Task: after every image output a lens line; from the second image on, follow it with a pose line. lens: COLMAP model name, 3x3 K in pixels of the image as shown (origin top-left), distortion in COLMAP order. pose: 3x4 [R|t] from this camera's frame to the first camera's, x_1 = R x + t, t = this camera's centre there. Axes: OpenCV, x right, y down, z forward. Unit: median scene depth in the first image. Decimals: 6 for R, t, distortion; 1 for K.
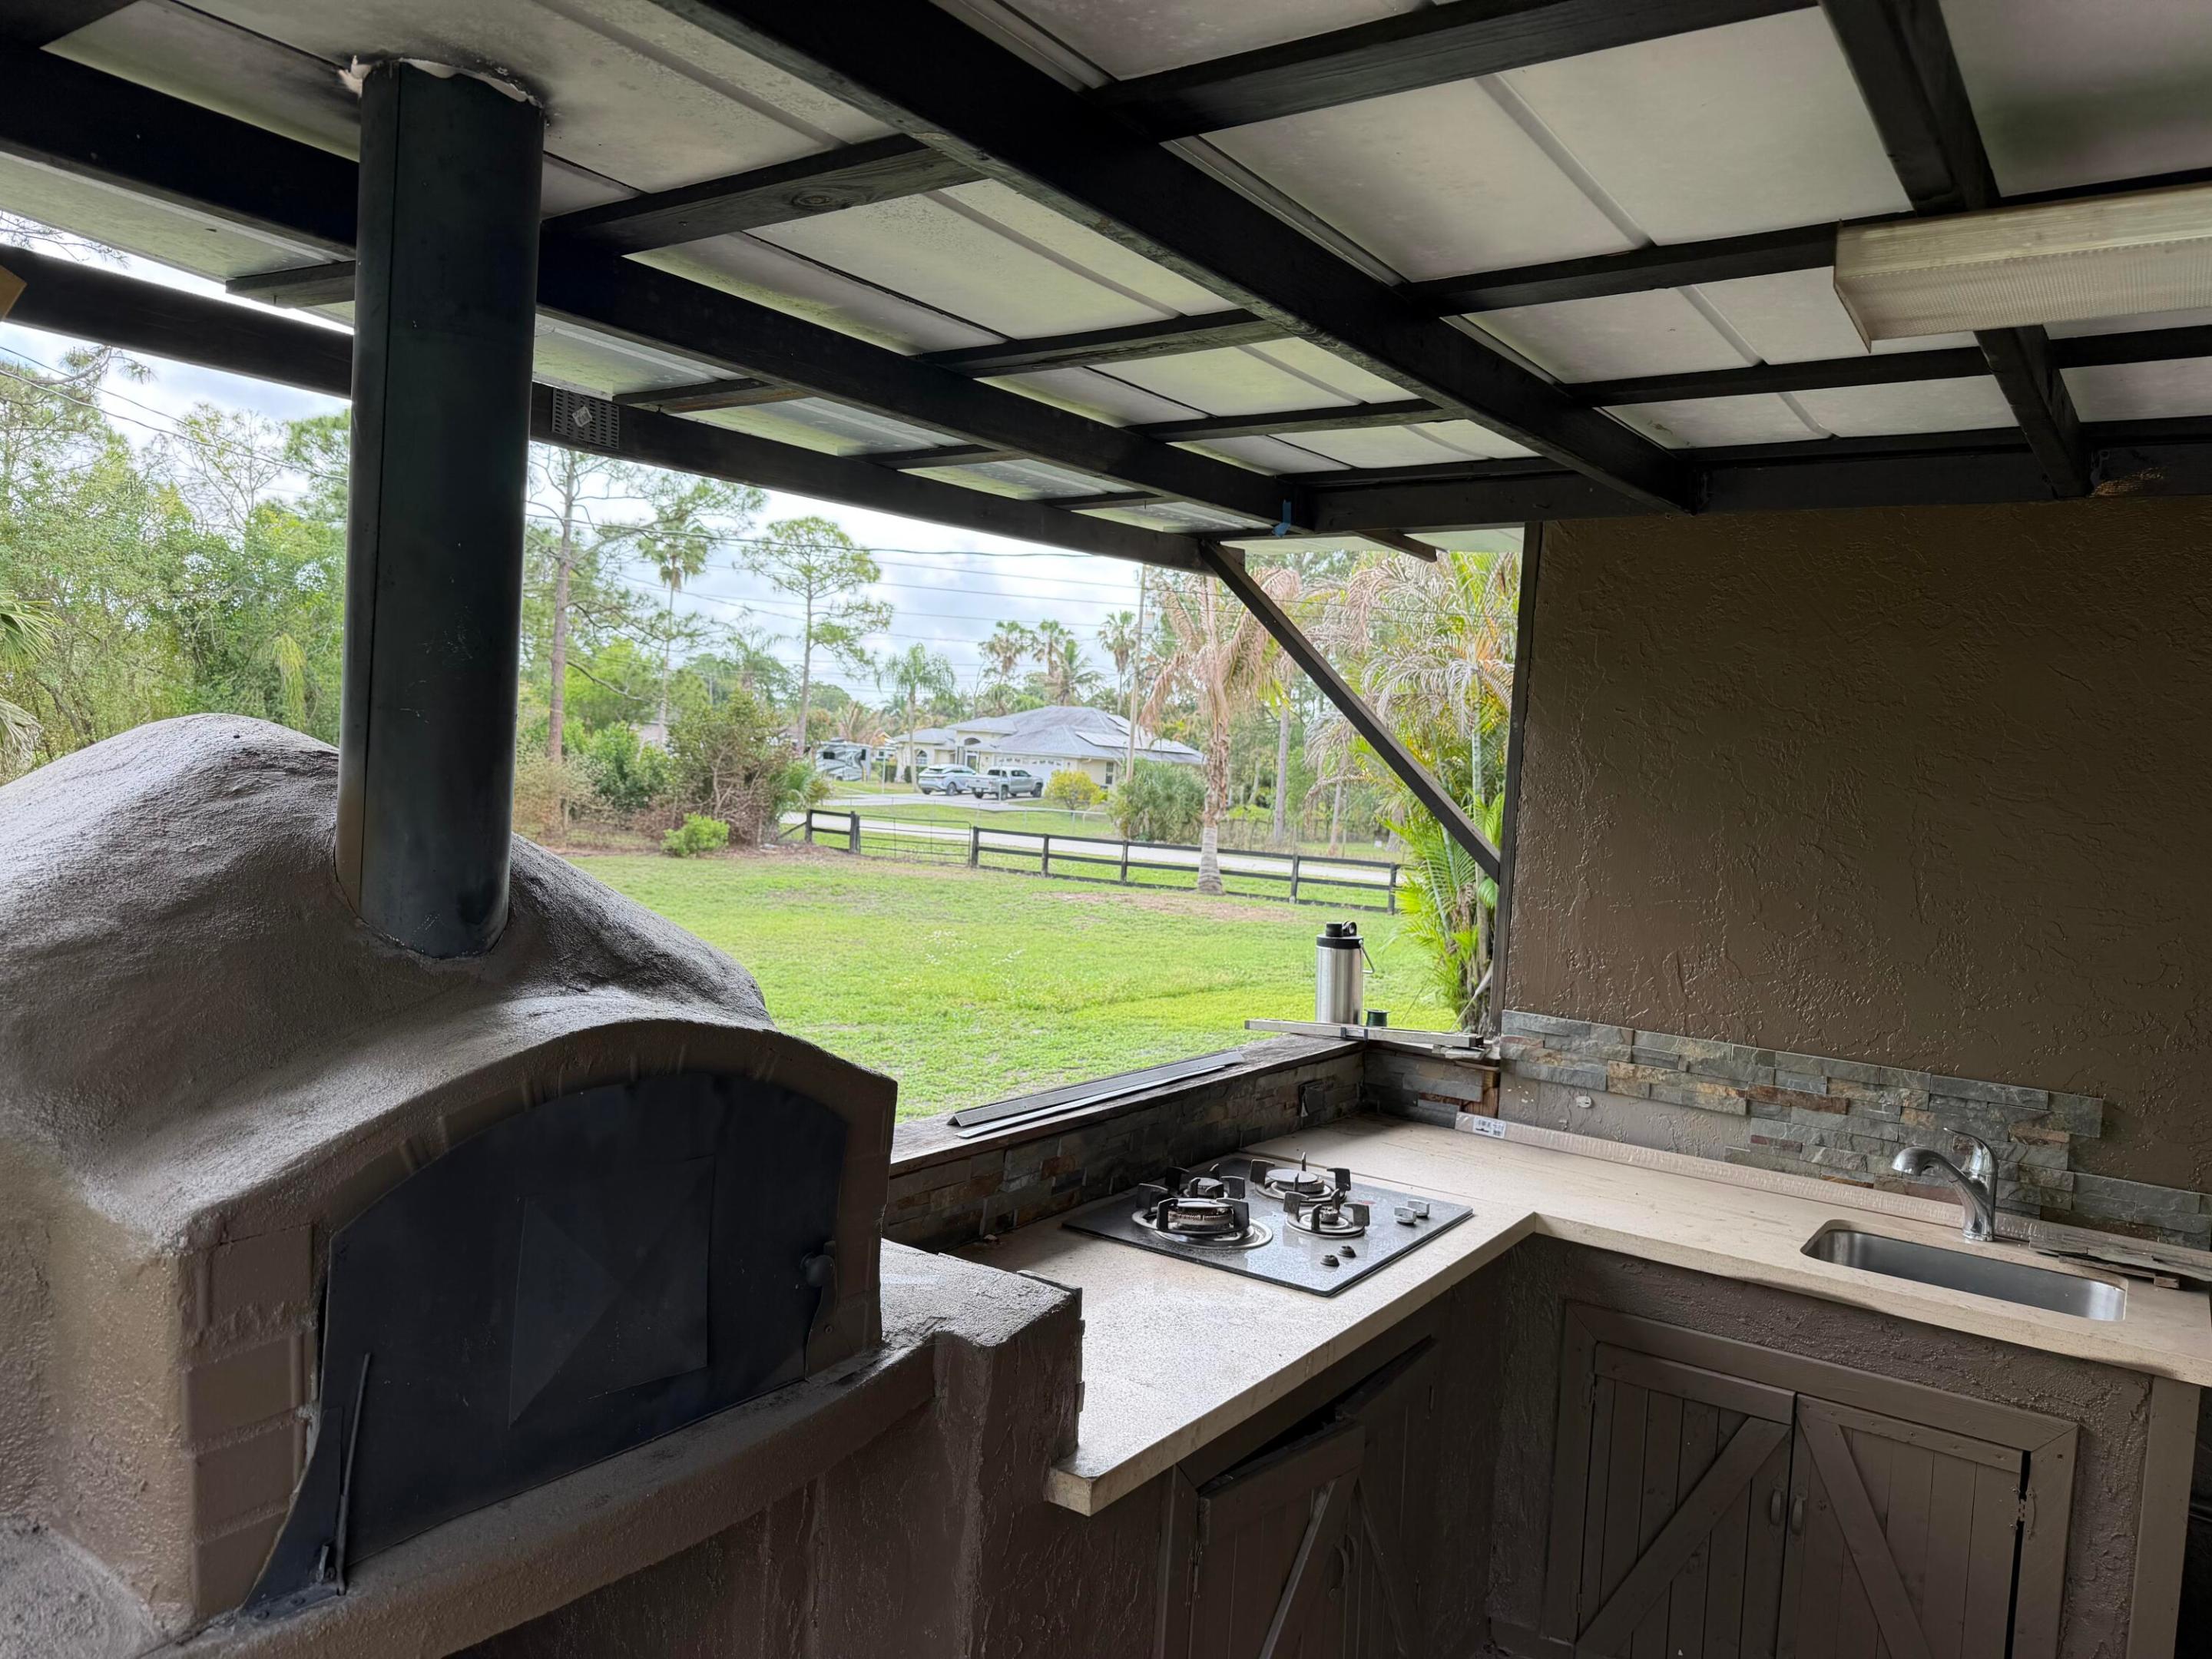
lens RADIAL K [[1561.7, 0, 1106.0], [0, 1561.7, 829.5], [0, 0, 1]] dist [0.035374, -0.006017]
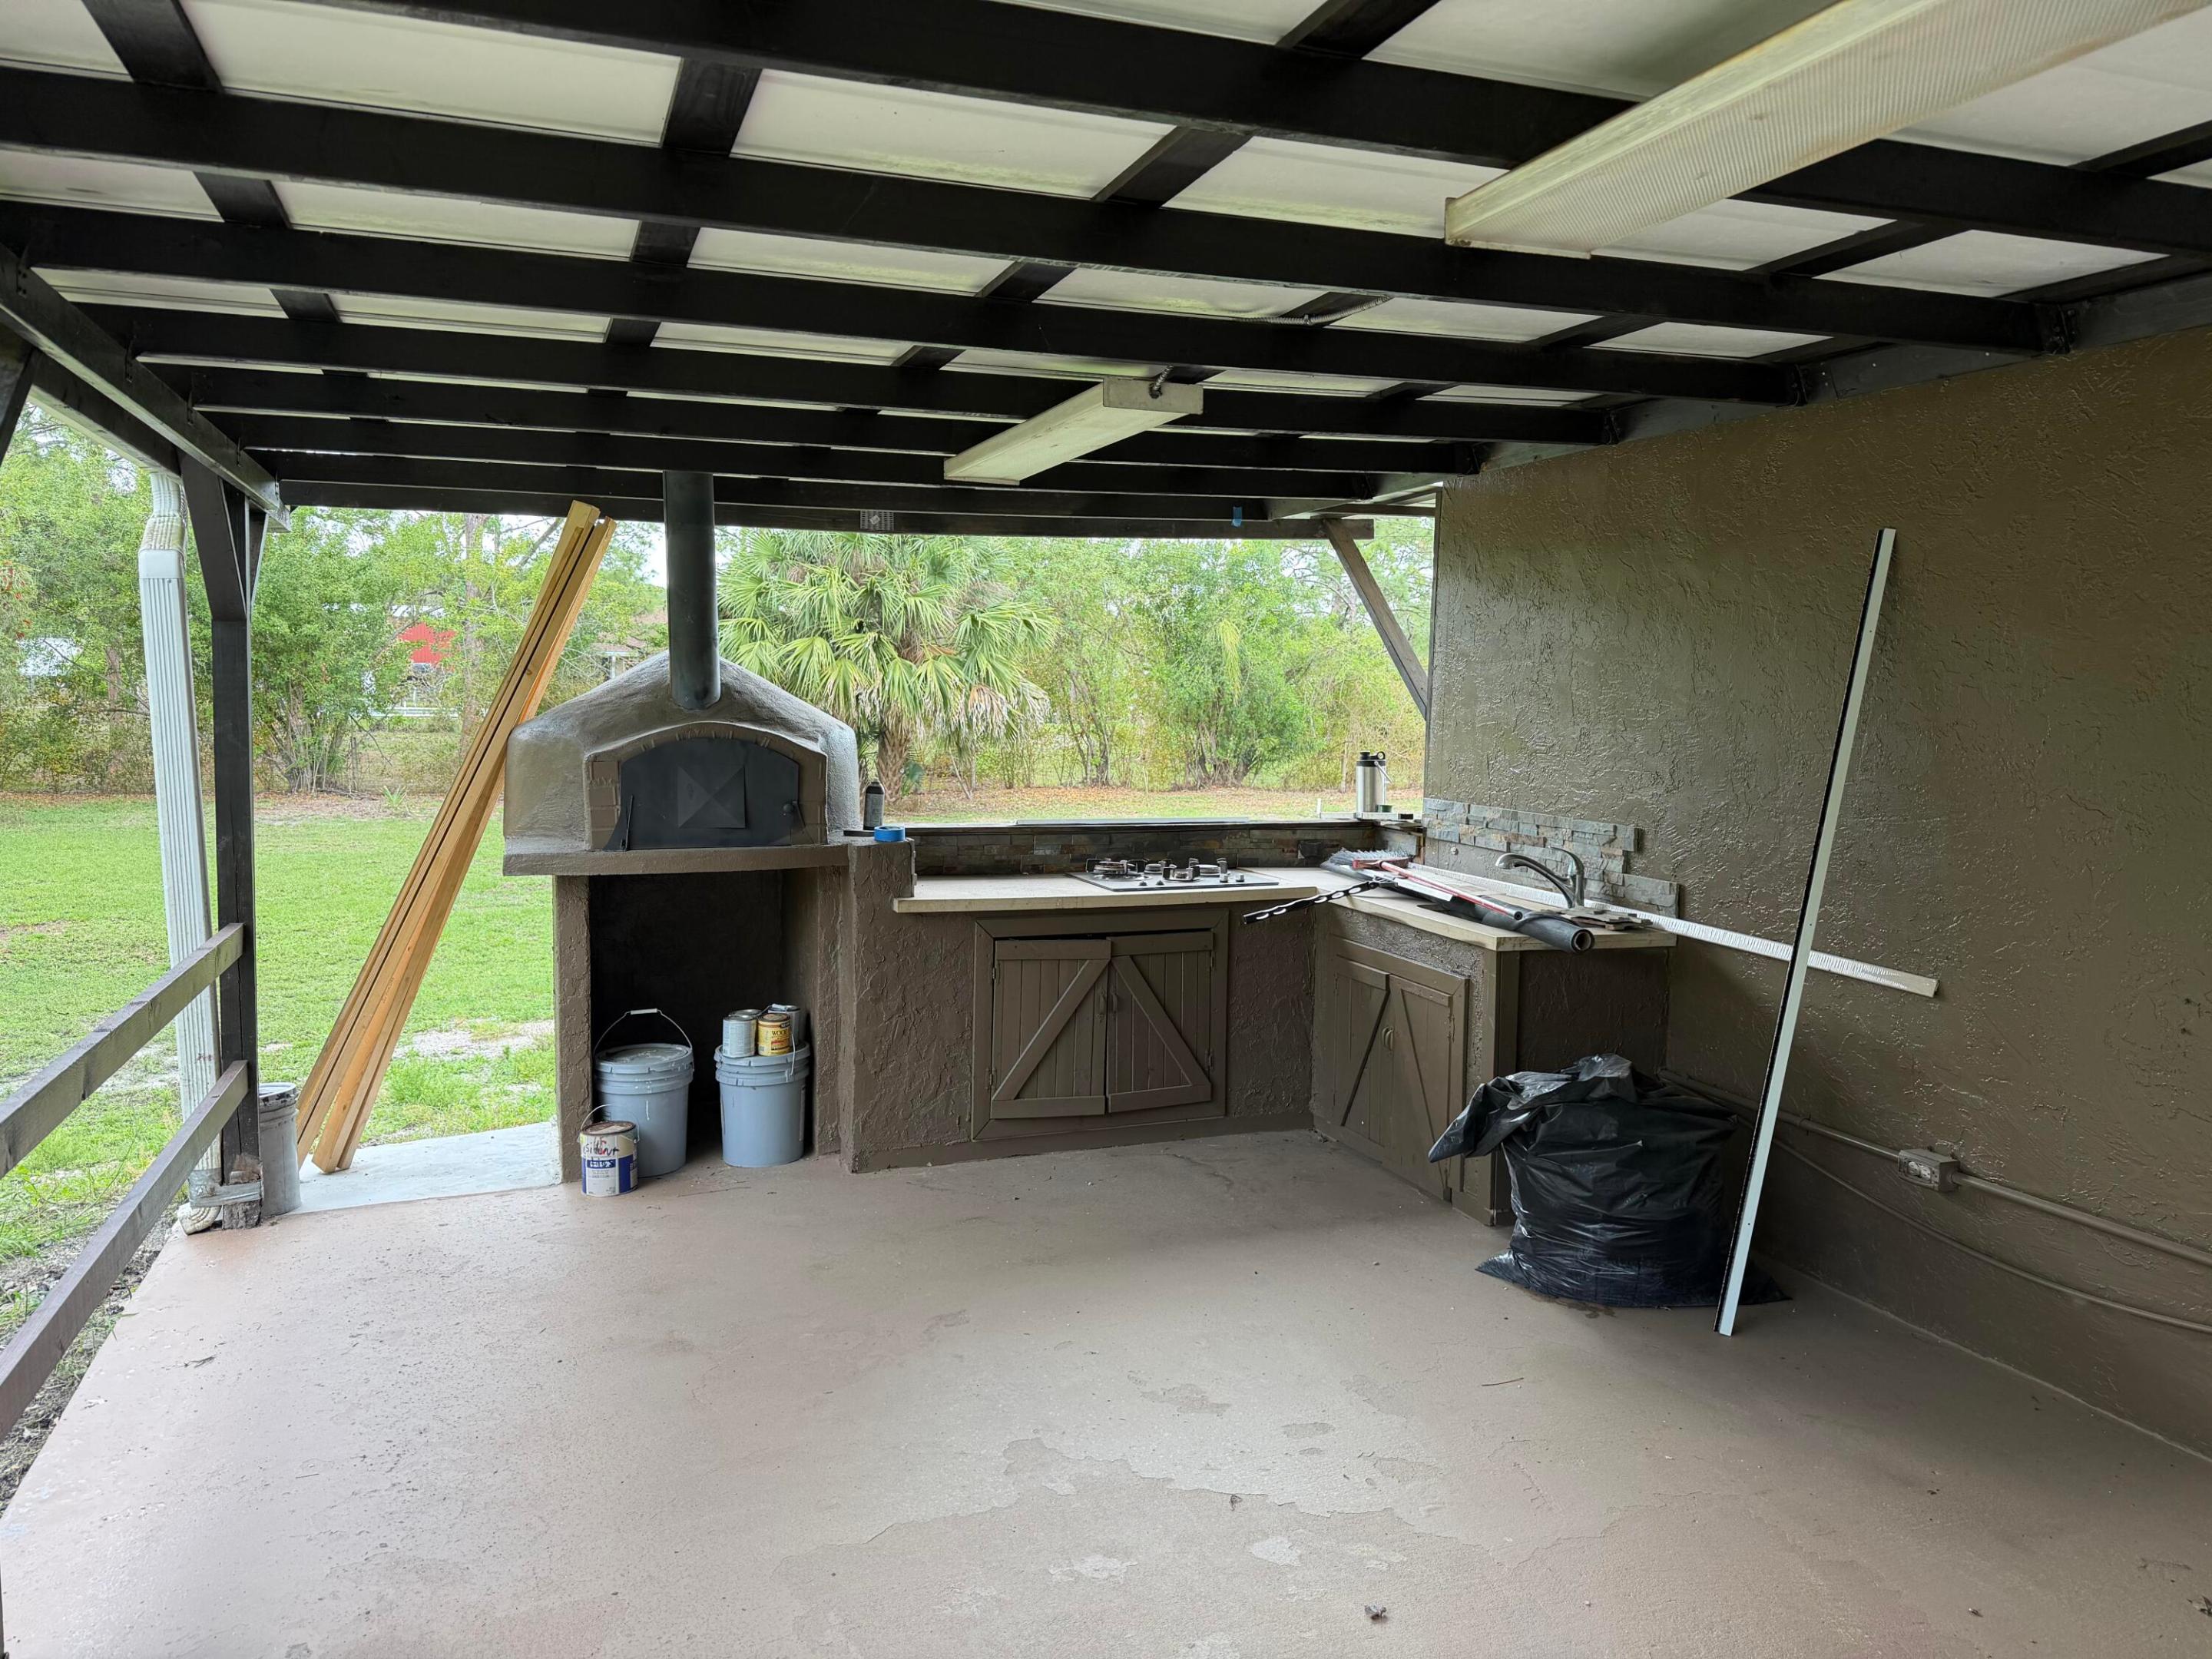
lens RADIAL K [[1561.7, 0, 1106.0], [0, 1561.7, 829.5], [0, 0, 1]] dist [0.035374, -0.006017]
pose [[0.814692, 0.006265, -0.579860, 0.989655], [0.007990, 0.999725, 0.022027, 0.118019], [0.579839, -0.022578, 0.814418, -0.545896]]
